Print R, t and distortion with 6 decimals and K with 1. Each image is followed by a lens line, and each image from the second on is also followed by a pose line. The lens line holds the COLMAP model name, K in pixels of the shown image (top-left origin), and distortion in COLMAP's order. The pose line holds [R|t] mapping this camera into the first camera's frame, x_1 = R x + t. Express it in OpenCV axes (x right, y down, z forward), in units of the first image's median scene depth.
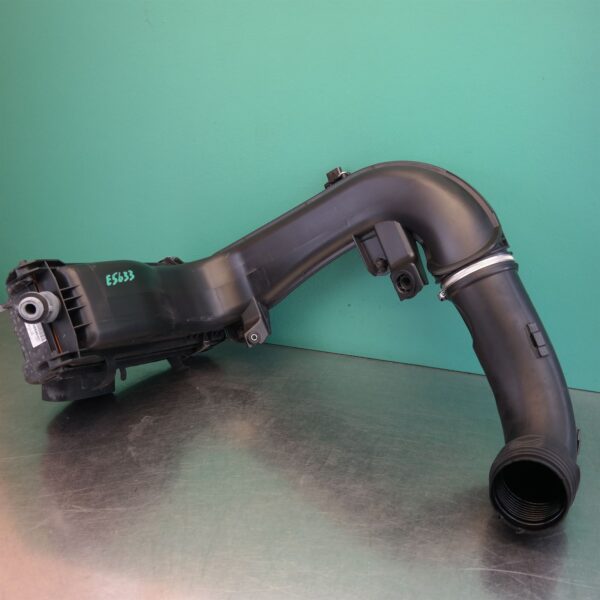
lens RADIAL K [[714.4, 0, 300.0], [0, 714.4, 300.0], [0, 0, 1]] dist [-0.005905, -0.022152]
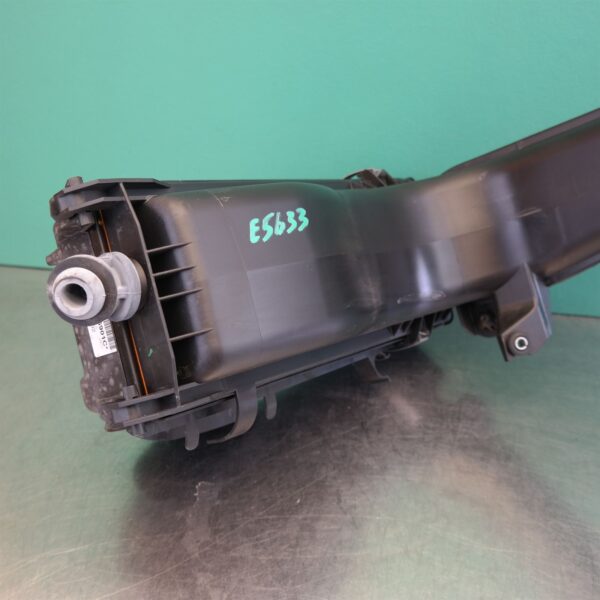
lens RADIAL K [[714.4, 0, 300.0], [0, 714.4, 300.0], [0, 0, 1]] dist [-0.005905, -0.022152]
pose [[0.971521, 0.119230, -0.204769, -0.142799], [-0.083069, 0.980714, 0.176919, -0.069833], [0.221914, -0.154870, 0.962689, 0.568672]]
